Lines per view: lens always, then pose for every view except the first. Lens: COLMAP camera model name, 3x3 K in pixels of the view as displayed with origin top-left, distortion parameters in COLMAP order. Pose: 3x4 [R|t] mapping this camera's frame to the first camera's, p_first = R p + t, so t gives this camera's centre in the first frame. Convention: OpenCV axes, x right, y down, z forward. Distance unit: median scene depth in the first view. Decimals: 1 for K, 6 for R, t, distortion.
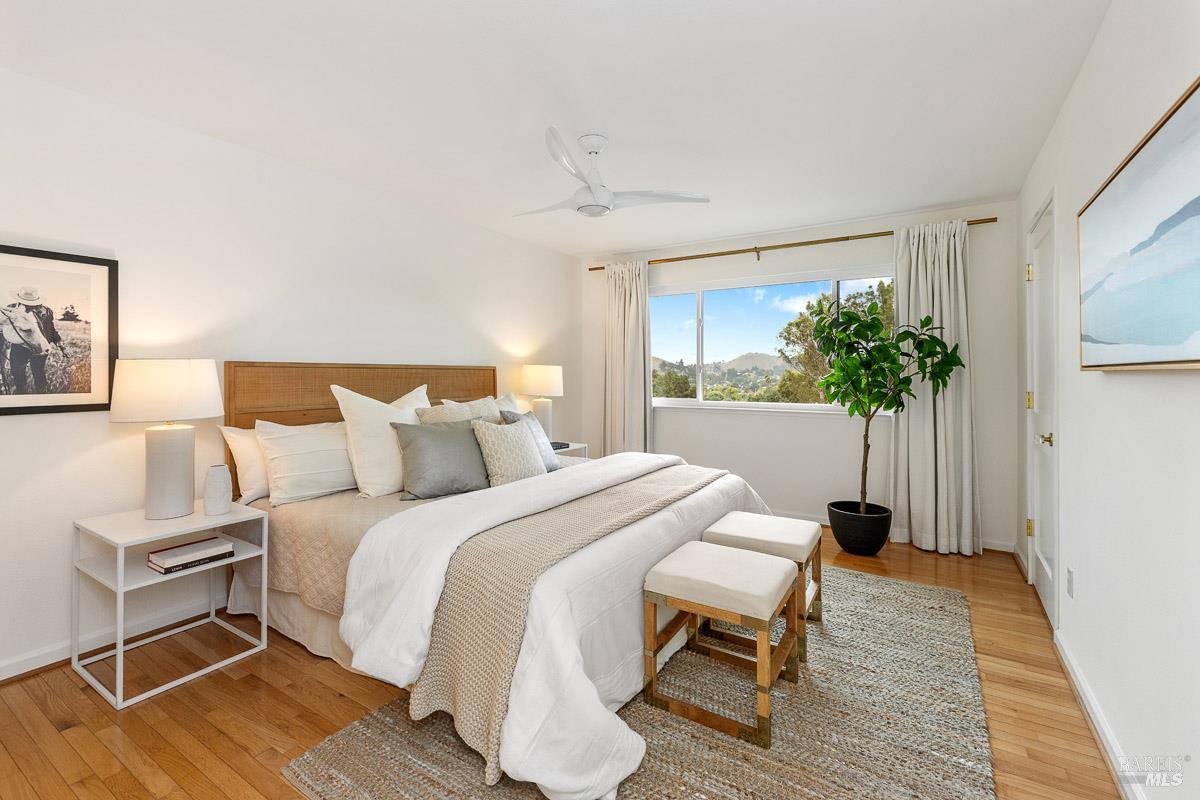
lens RADIAL K [[525.2, 0, 598.0], [0, 525.2, 387.2], [0, 0, 1]] dist [0.000760, 0.000167]
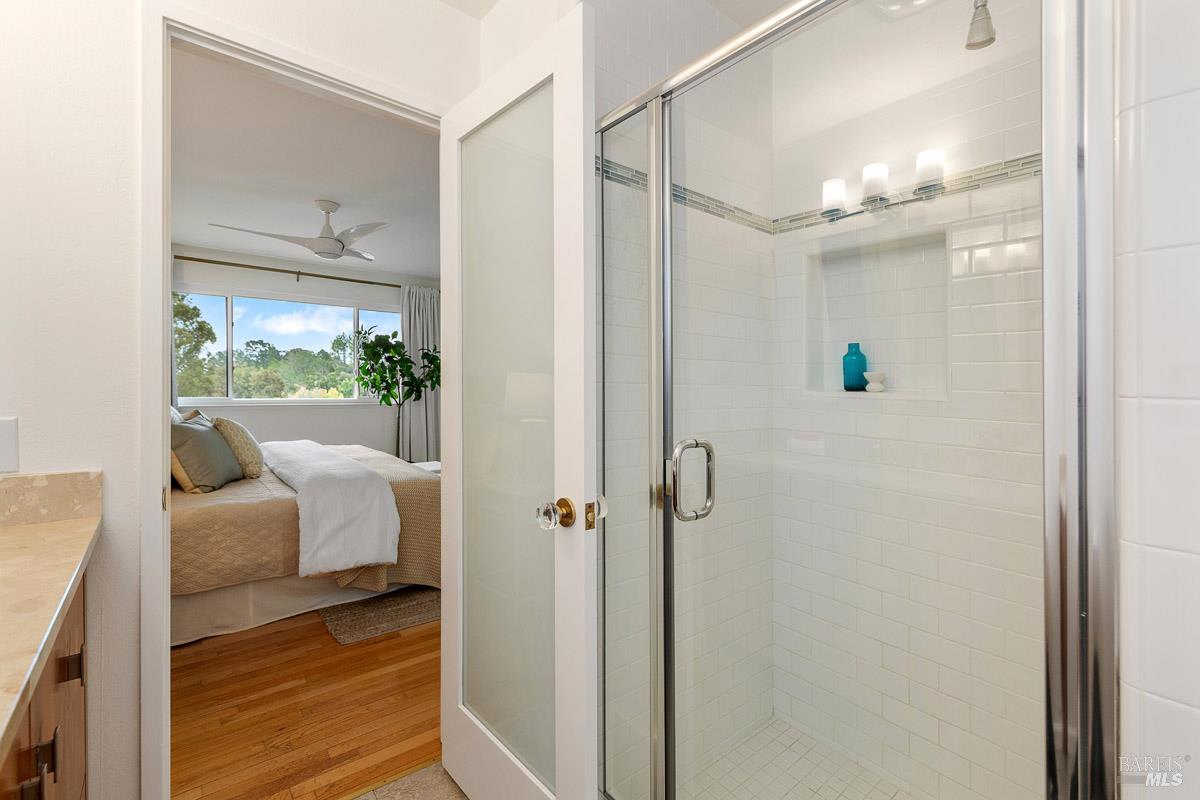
lens RADIAL K [[528.4, 0, 616.8], [0, 528.4, 388.7], [0, 0, 1]] dist [0.002930, 0.000292]
pose [[0.295653, -0.009277, 0.955250, -0.797669], [0.004449, 0.999955, 0.008335, -0.001215], [-0.955285, 0.001785, 0.295681, -0.082095]]
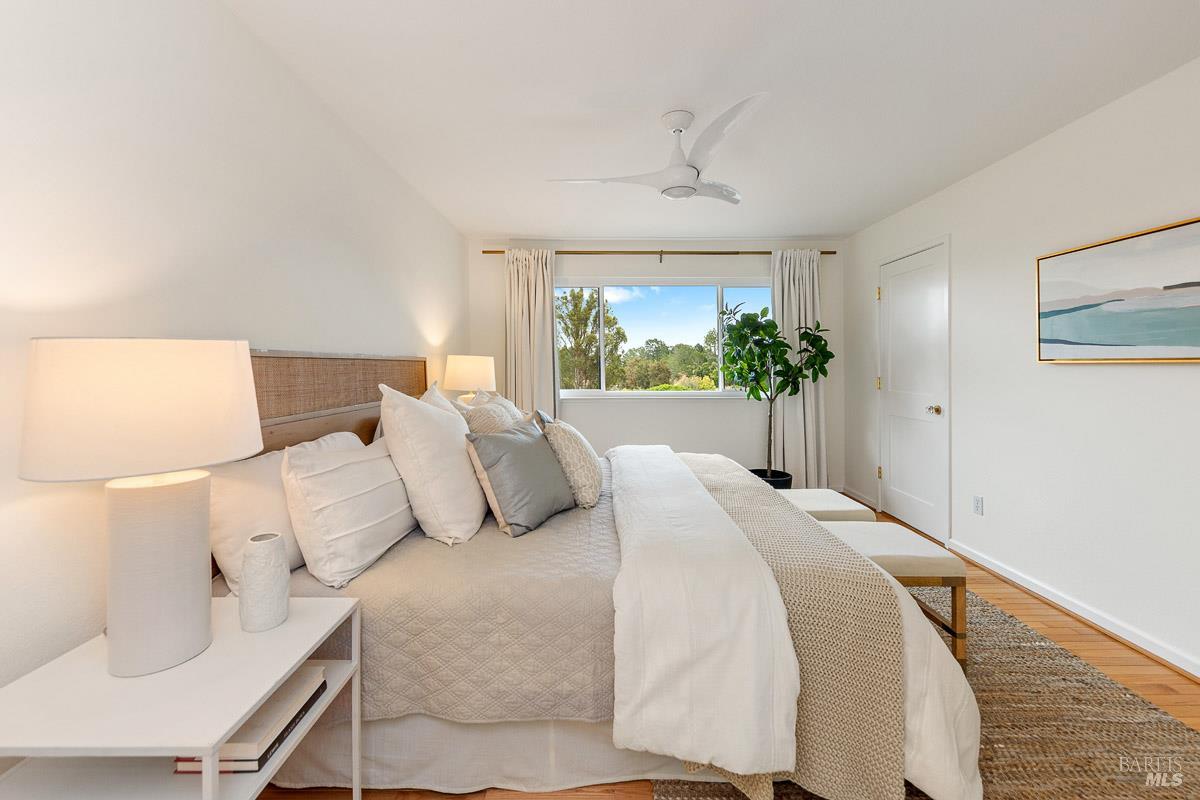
lens RADIAL K [[490.2, 0, 601.2], [0, 490.2, 379.9], [0, 0, 1]] dist [0.000372, -0.000085]
pose [[0.843739, -0.018081, 0.536449, -0.442283], [0.015714, 0.999836, 0.008983, -0.007440], [-0.536524, 0.000851, 0.843885, 0.241532]]
